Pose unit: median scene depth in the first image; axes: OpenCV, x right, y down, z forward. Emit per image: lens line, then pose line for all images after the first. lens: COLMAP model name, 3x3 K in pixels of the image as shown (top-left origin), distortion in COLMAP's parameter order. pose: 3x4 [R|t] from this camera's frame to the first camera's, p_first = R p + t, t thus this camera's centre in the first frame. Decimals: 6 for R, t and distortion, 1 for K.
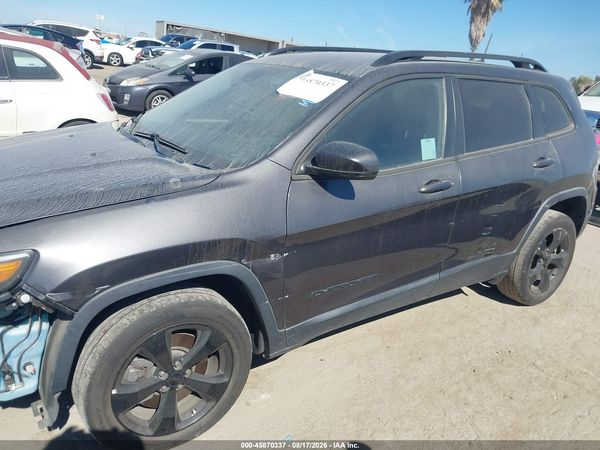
lens RADIAL K [[466.9, 0, 302.0], [0, 466.9, 227.2], [0, 0, 1]] dist [-0.013108, 0.009199]
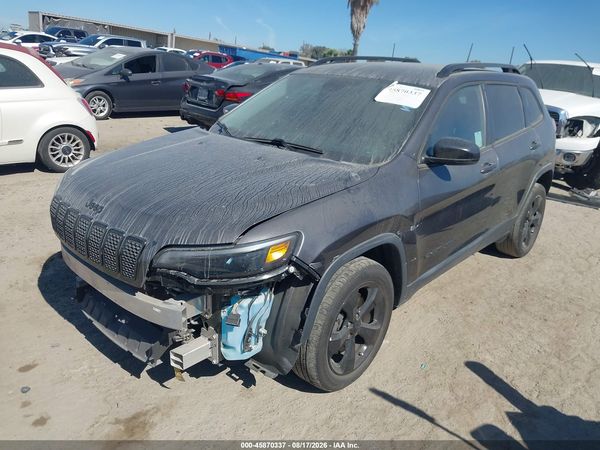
lens RADIAL K [[466.9, 0, 301.3], [0, 466.9, 226.4], [0, 0, 1]] dist [-0.013108, 0.009199]
pose [[0.973665, -0.087873, 0.210370, -0.418909], [0.084773, 0.996118, 0.023727, 0.001758], [-0.211638, -0.005268, 0.977334, -0.144399]]
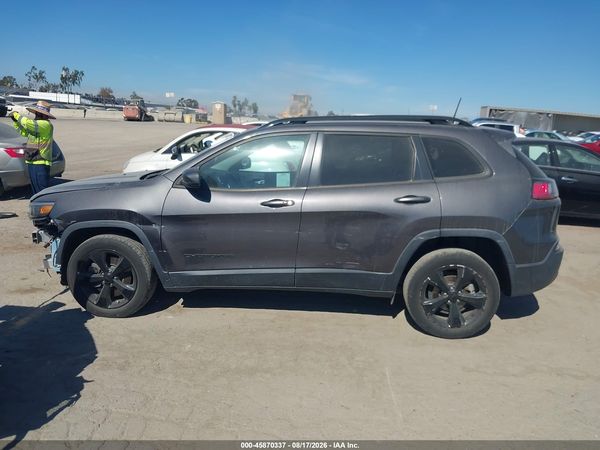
lens RADIAL K [[466.9, 0, 299.3], [0, 466.9, 224.6], [0, 0, 1]] dist [-0.013108, 0.009199]
pose [[0.772671, 0.077619, -0.630043, 1.051642], [-0.185914, 0.976648, -0.107682, 0.104625], [0.606972, 0.200337, 0.769058, -0.079060]]
